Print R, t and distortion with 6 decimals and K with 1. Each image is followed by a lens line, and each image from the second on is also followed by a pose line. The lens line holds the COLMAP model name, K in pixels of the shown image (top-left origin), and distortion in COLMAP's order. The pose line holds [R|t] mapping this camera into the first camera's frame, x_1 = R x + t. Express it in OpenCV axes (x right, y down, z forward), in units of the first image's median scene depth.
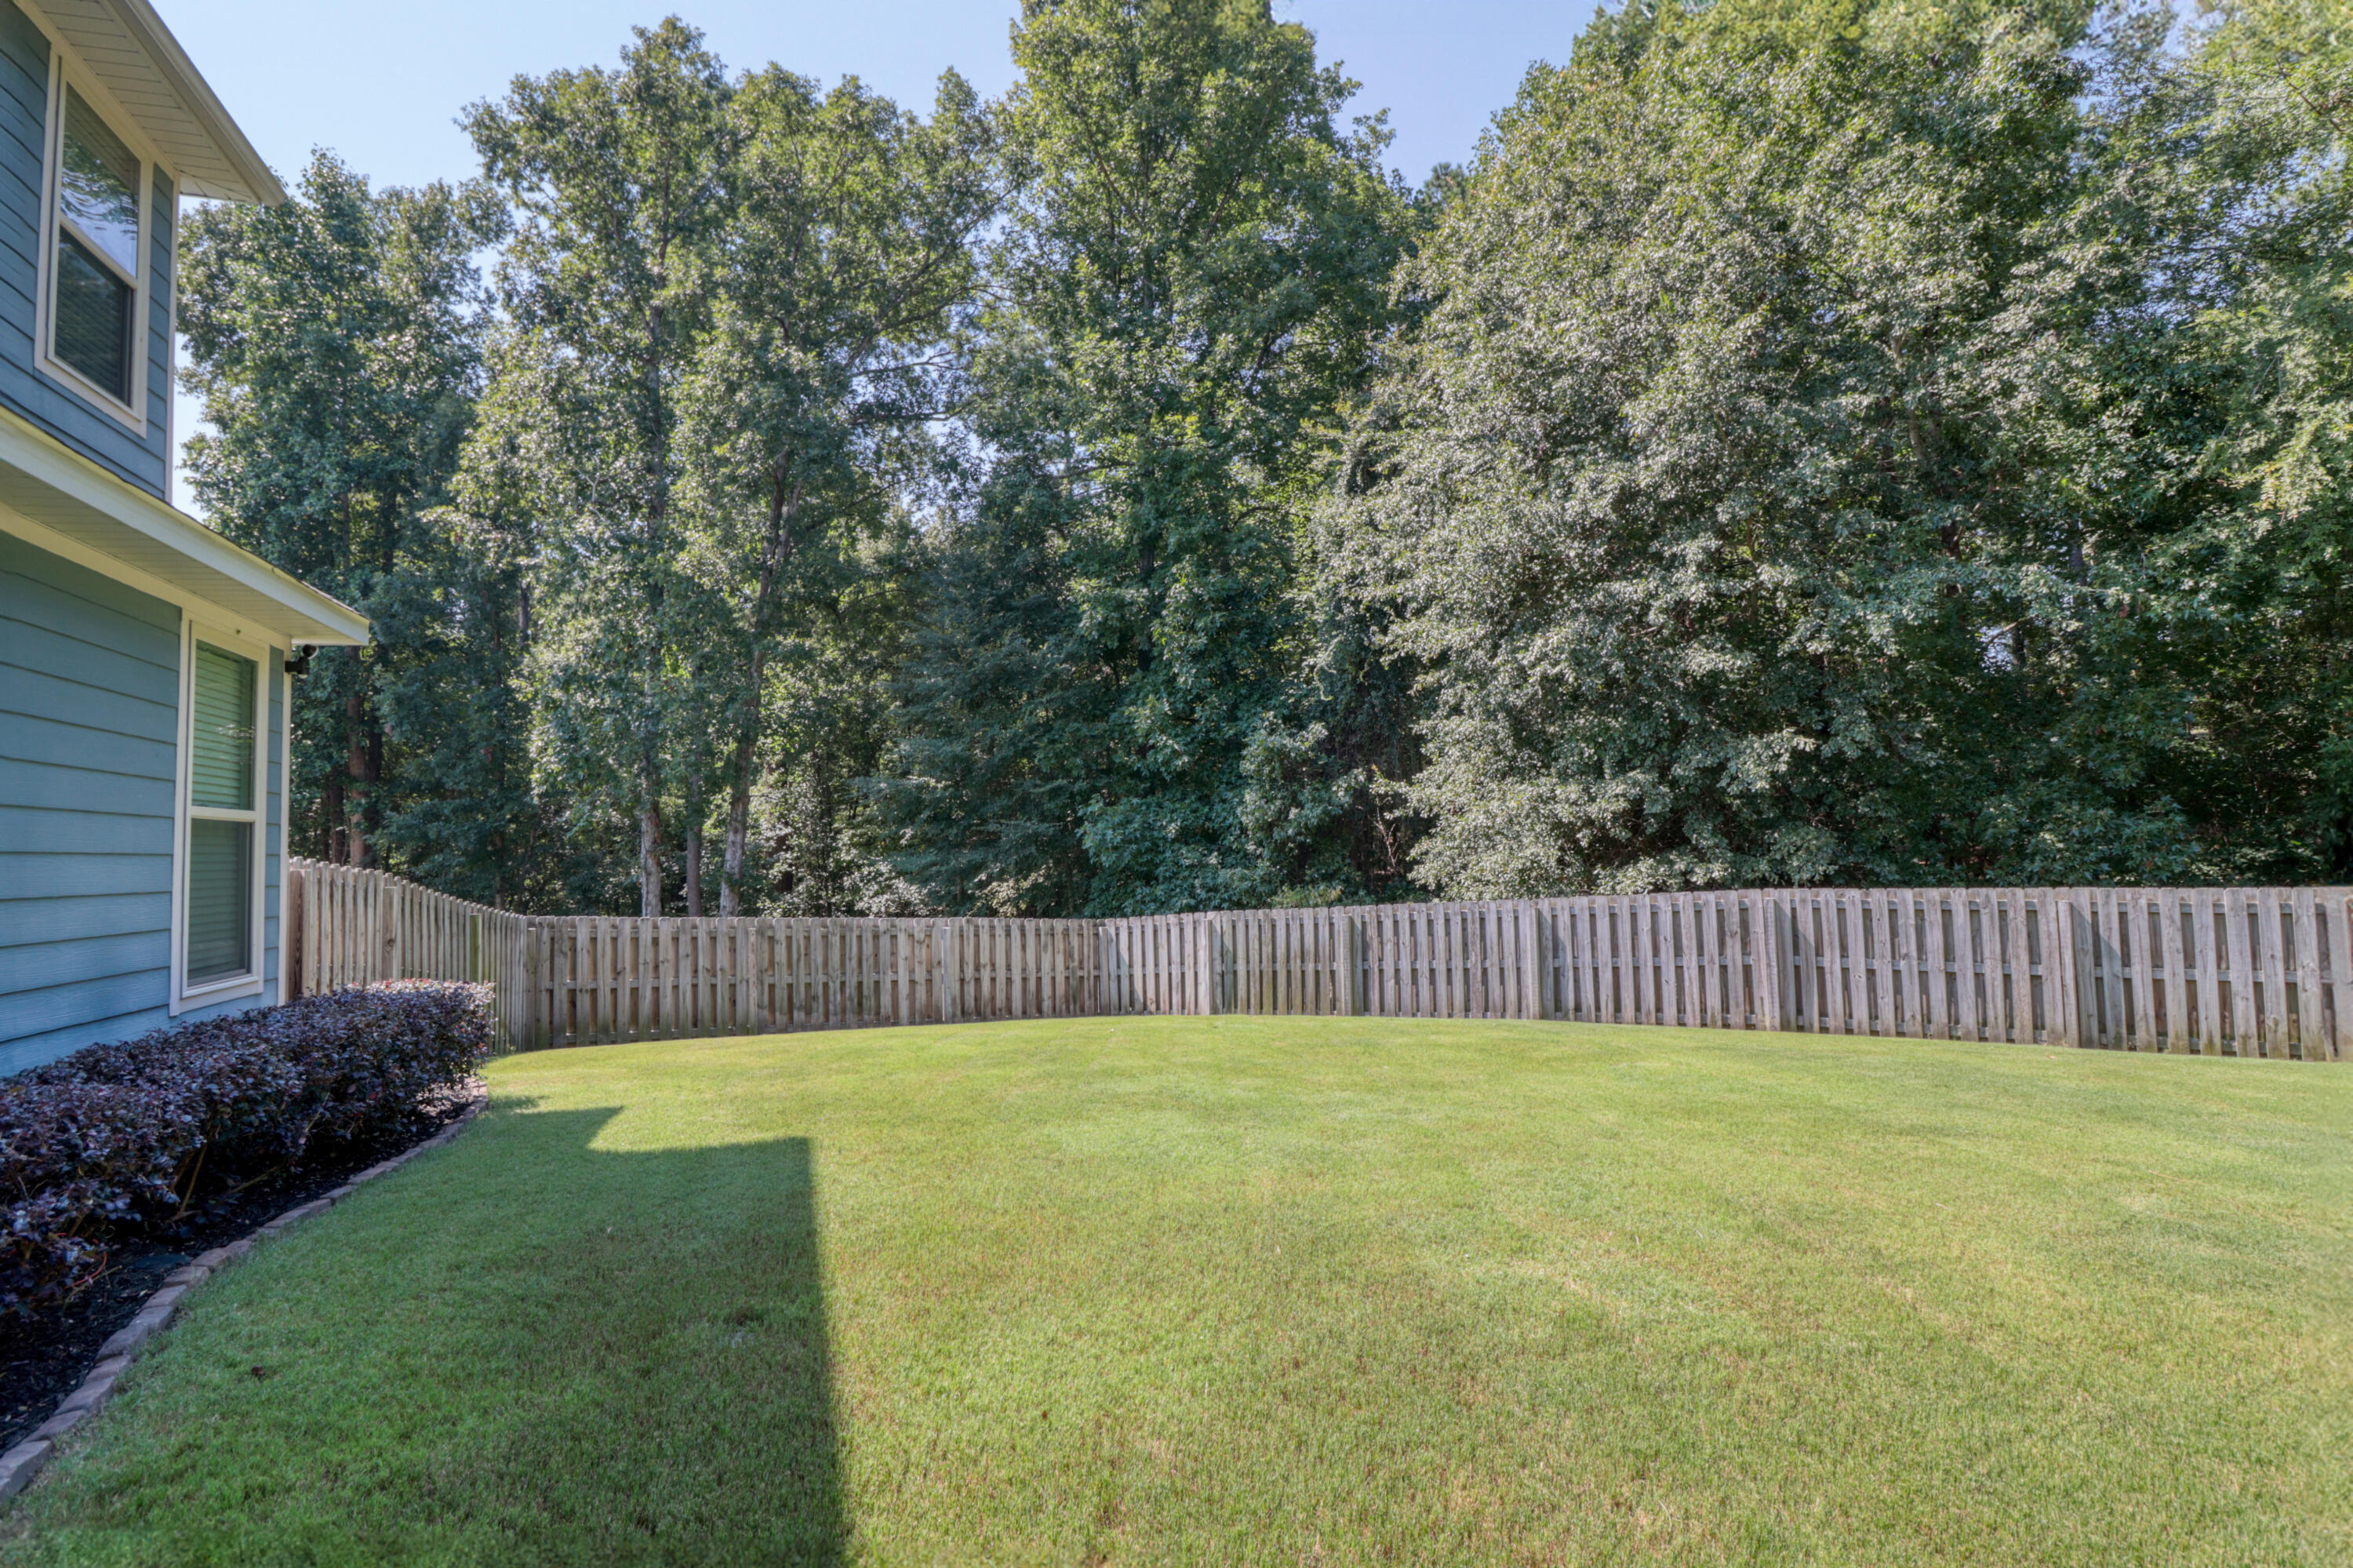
lens RADIAL K [[1194.6, 0, 1169.5], [0, 1194.6, 781.3], [0, 0, 1]] dist [-0.010761, -0.006913]
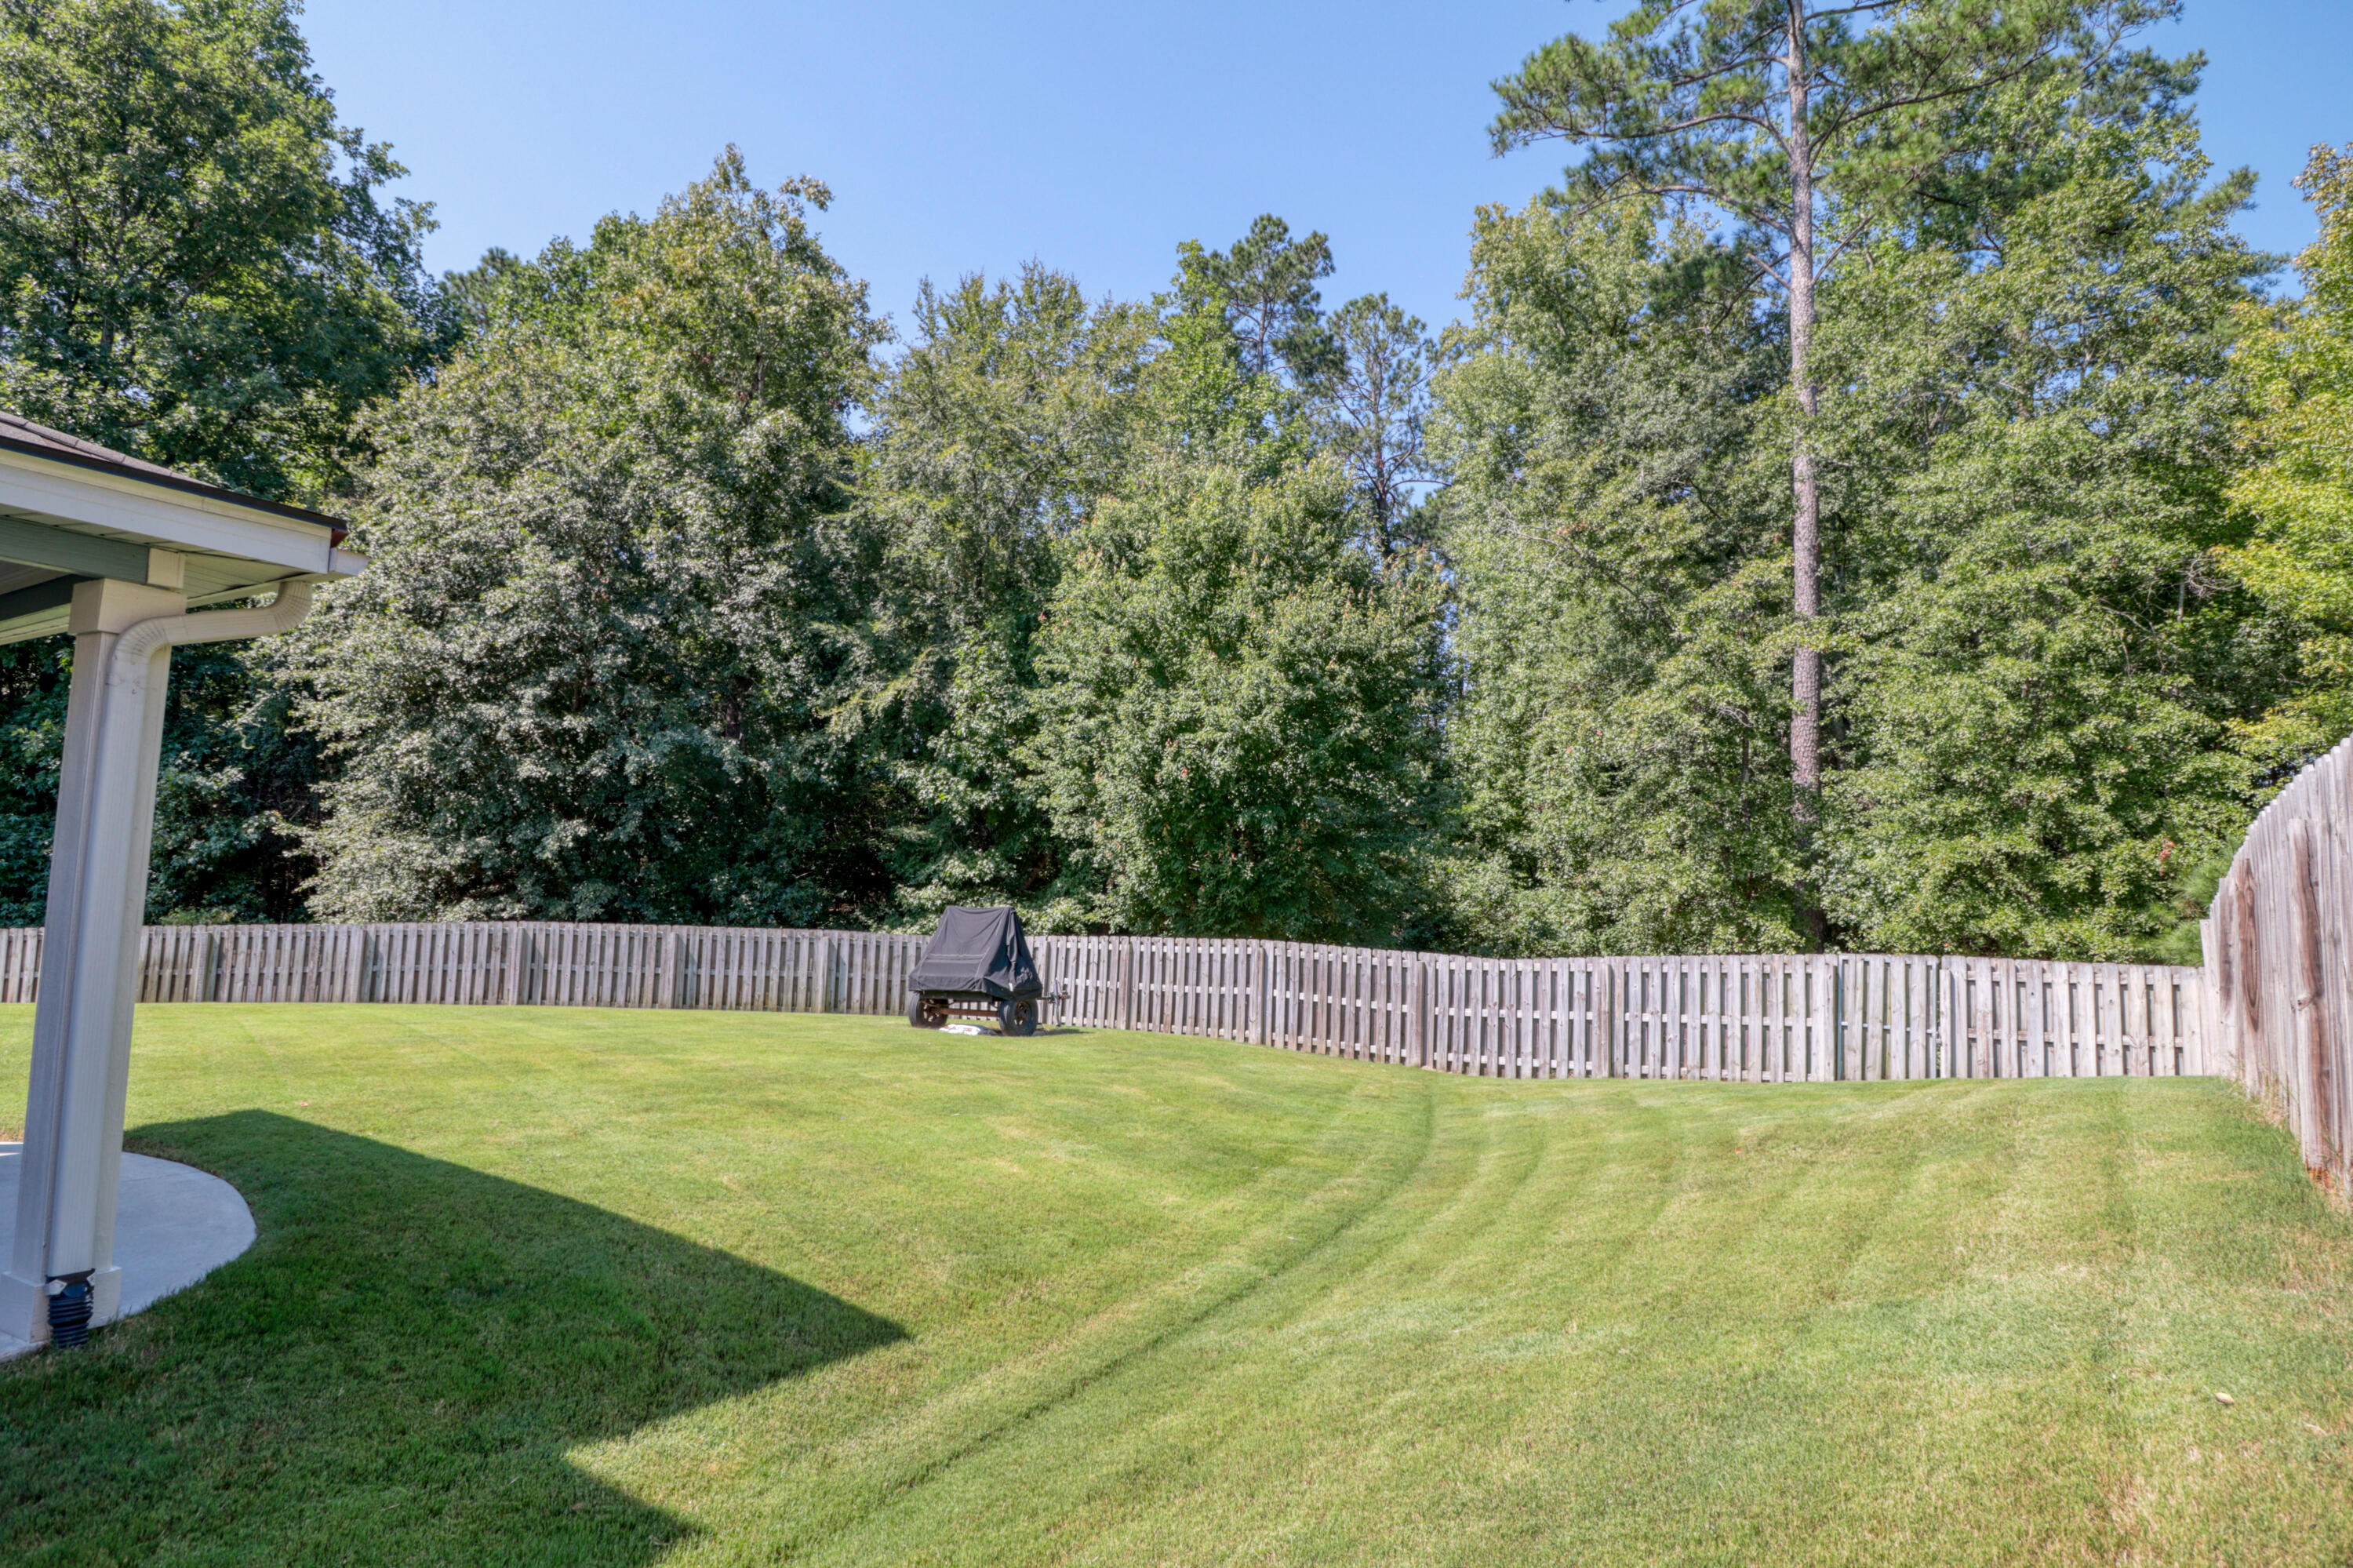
lens RADIAL K [[1194.6, 0, 1194.7], [0, 1194.6, 782.8], [0, 0, 1]] dist [-0.010761, -0.006913]
pose [[0.734575, 0.107128, 0.670017, 0.059992], [-0.087902, 0.994161, -0.062584, -0.063110], [-0.672810, -0.012923, 0.739703, -0.669558]]
